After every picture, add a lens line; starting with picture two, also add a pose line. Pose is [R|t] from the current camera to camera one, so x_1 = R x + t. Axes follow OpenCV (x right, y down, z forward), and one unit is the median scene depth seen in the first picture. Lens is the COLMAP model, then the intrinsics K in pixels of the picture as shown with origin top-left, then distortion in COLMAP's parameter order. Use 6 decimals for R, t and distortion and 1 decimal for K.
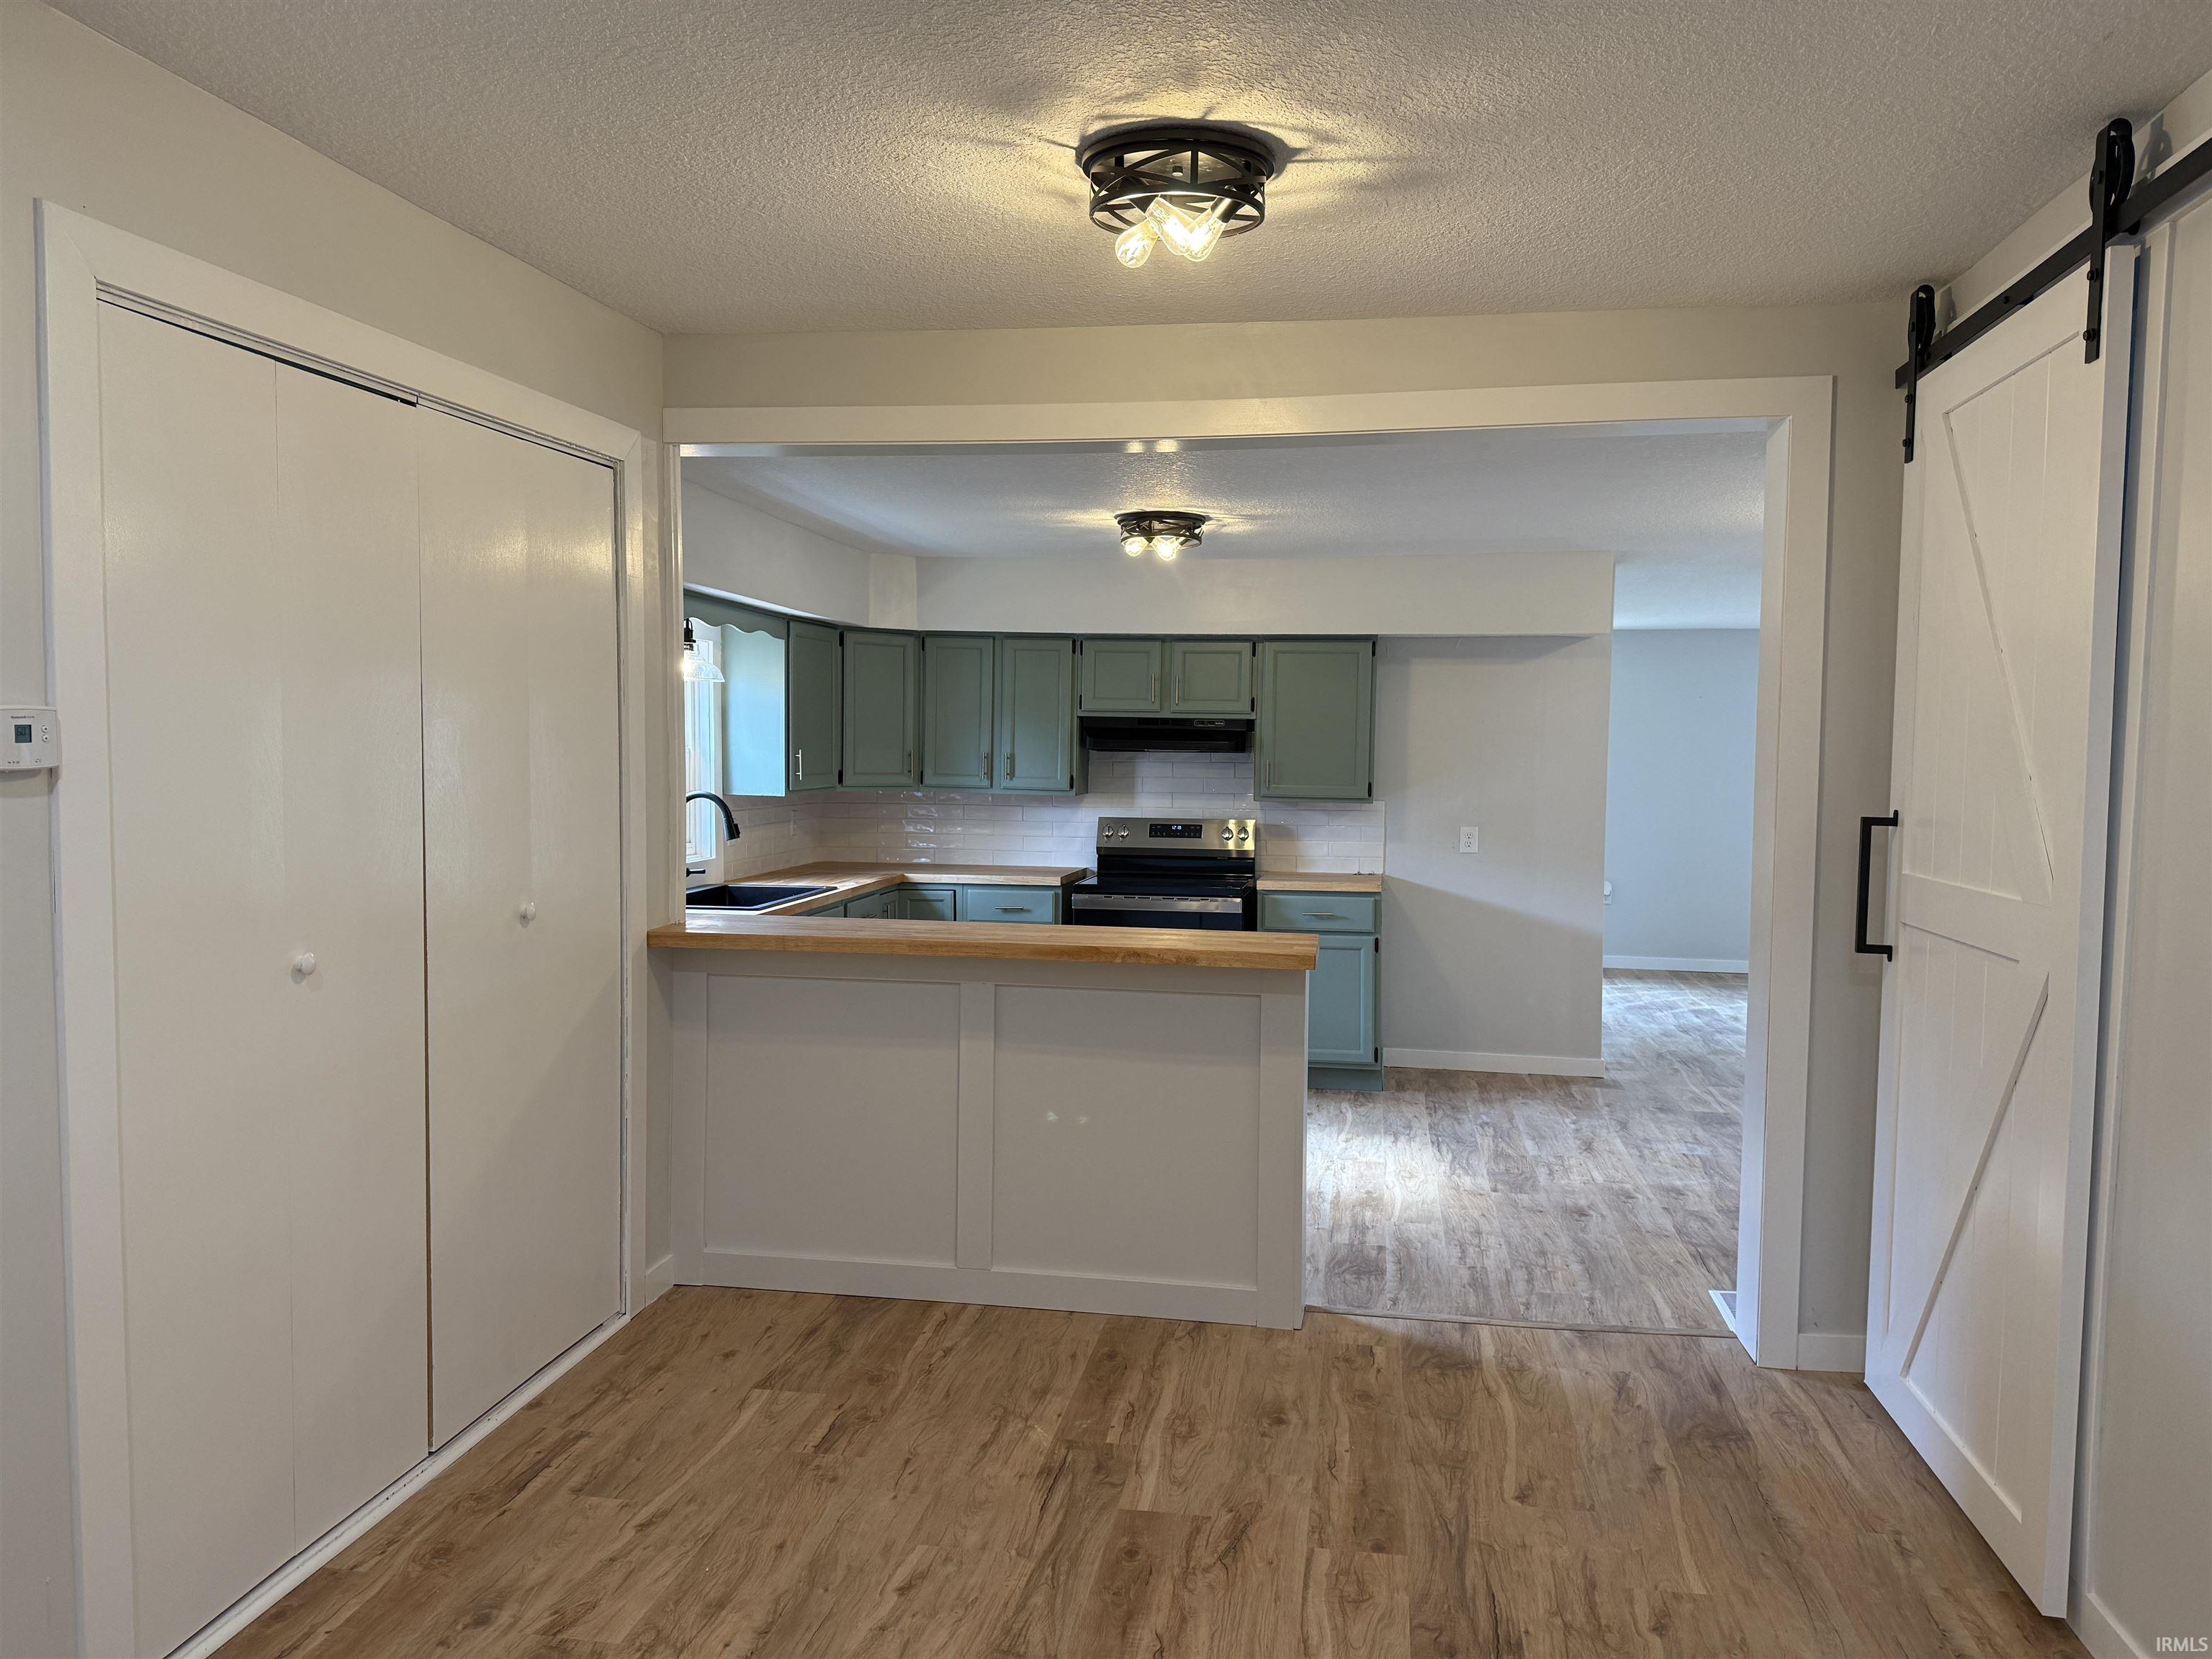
lens RADIAL K [[1543.3, 0, 1100.0], [0, 1543.3, 829.2], [0, 0, 1]] dist [0.003251, -0.000348]
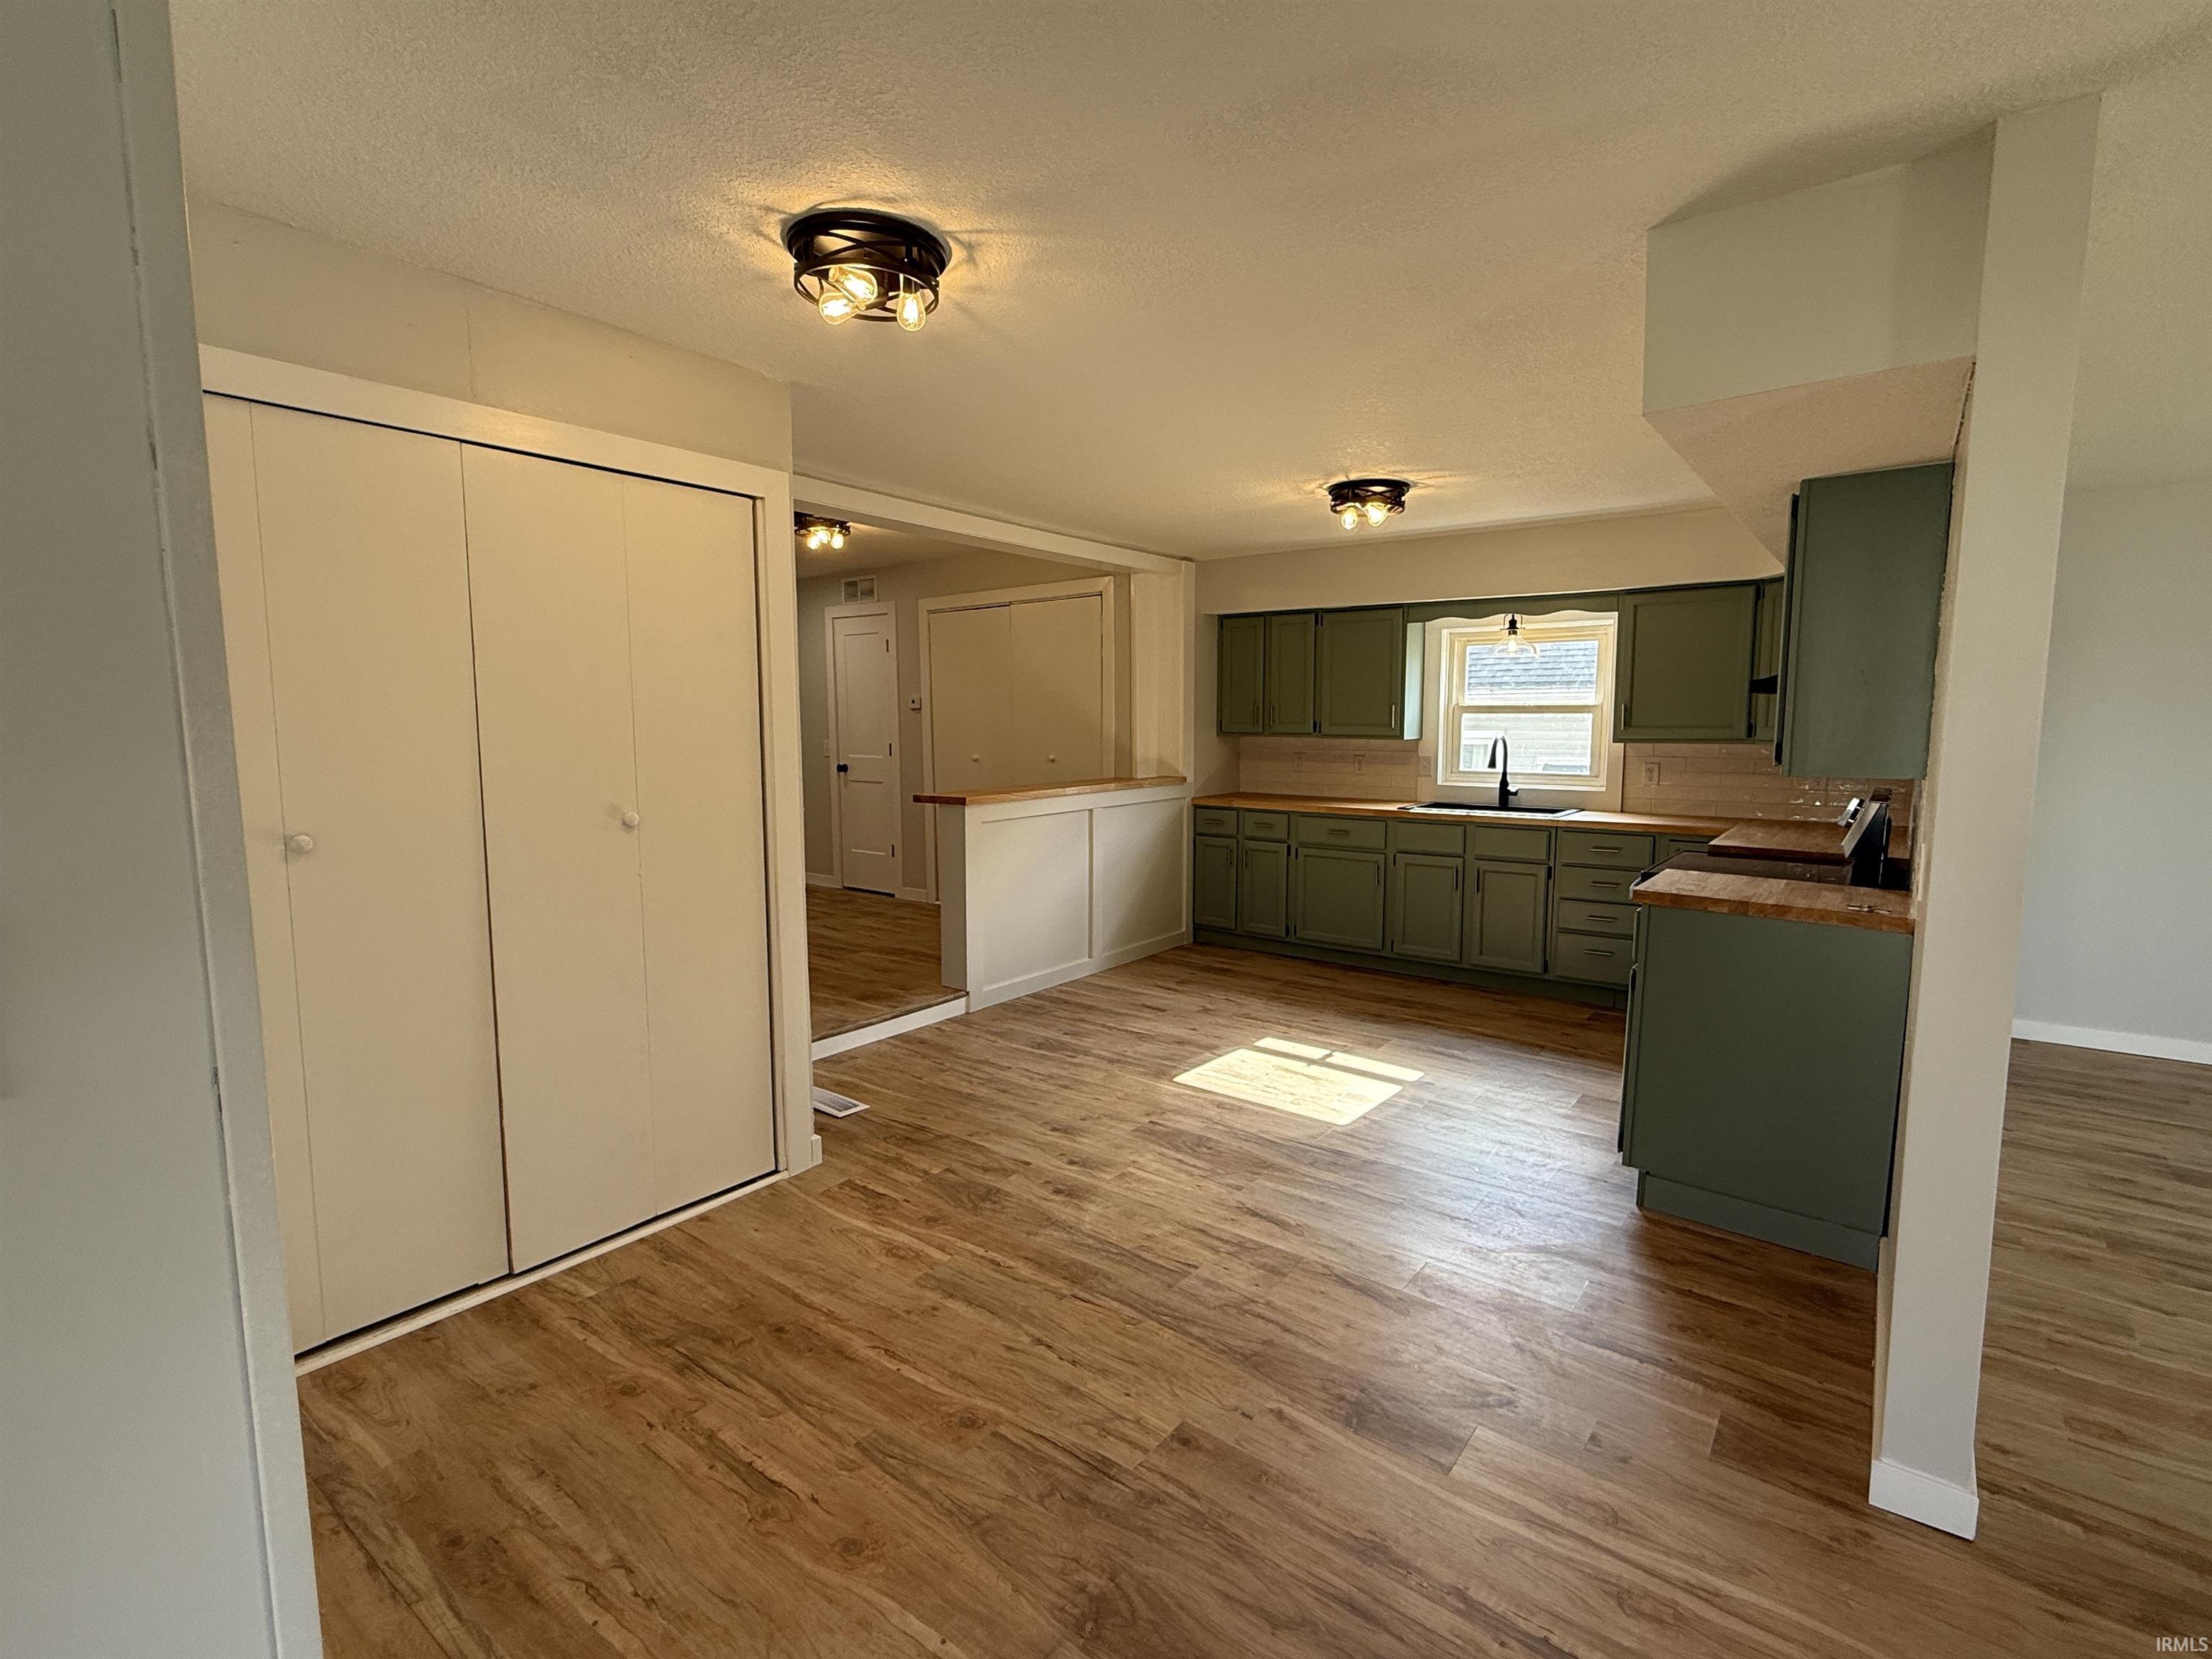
lens RADIAL K [[1047.3, 0, 1097.5], [0, 1047.3, 834.0], [0, 0, 1]] dist [-0.000853, -0.000078]
pose [[-0.469720, 0.085914, -0.878625, 0.953578], [-0.053836, 0.990613, 0.125646, -0.045203], [0.881172, 0.106320, -0.460686, 1.392656]]
